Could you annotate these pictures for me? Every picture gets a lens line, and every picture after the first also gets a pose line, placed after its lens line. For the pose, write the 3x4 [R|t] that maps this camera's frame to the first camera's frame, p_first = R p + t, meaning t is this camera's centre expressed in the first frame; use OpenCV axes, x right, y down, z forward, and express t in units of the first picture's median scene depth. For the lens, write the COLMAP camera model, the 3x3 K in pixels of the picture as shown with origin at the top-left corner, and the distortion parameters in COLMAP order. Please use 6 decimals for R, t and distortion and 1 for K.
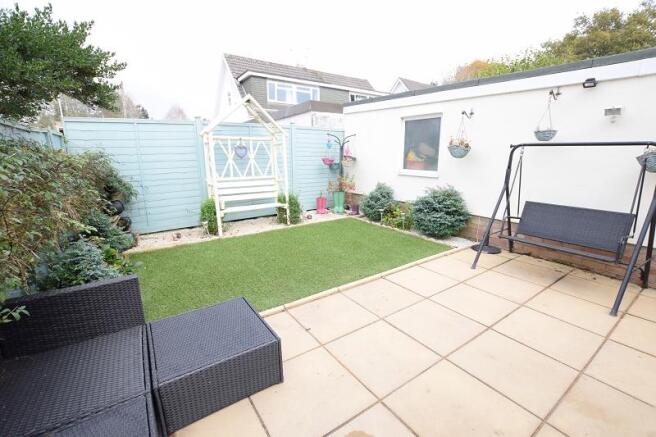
lens RADIAL K [[288.6, 0, 328.8], [0, 288.6, 220.7], [0, 0, 1]] dist [-0.040478, 0.007784]
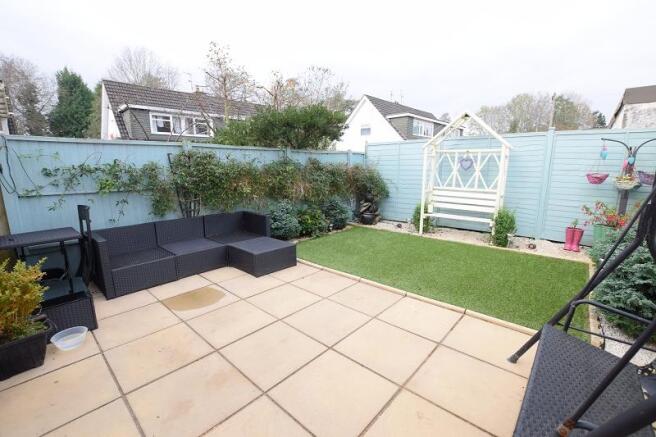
lens RADIAL K [[288.6, 0, 328.8], [0, 288.6, 220.7], [0, 0, 1]] dist [-0.040478, 0.007784]
pose [[0.233350, 0.183981, -0.954829, 0.614084], [-0.218658, 0.966718, 0.132834, -0.070571], [0.947490, 0.177784, 0.265813, 0.292705]]
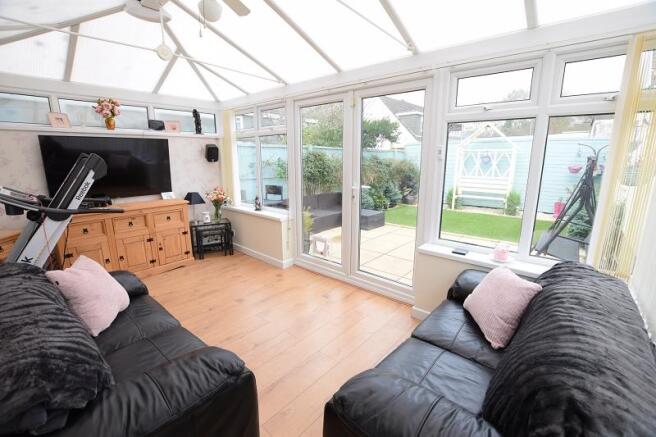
lens RADIAL K [[288.6, 0, 328.8], [0, 288.6, 220.7], [0, 0, 1]] dist [-0.040478, 0.007784]
pose [[0.252916, 0.205636, -0.945382, 0.950429], [-0.216698, 0.964366, 0.151792, 0.014769], [0.942908, 0.166472, 0.288464, -0.132723]]
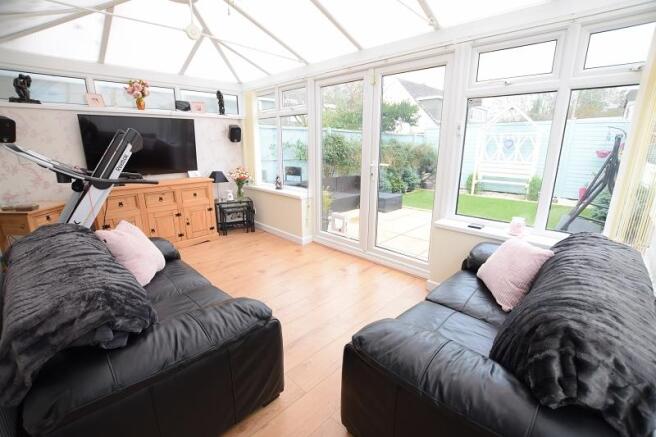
lens RADIAL K [[288.6, 0, 328.8], [0, 288.6, 220.7], [0, 0, 1]] dist [-0.040478, 0.007784]
pose [[0.194967, 0.250354, -0.948320, 0.973911], [-0.220885, 0.953244, 0.206242, 0.034019], [0.955614, 0.169259, 0.241151, -0.138624]]
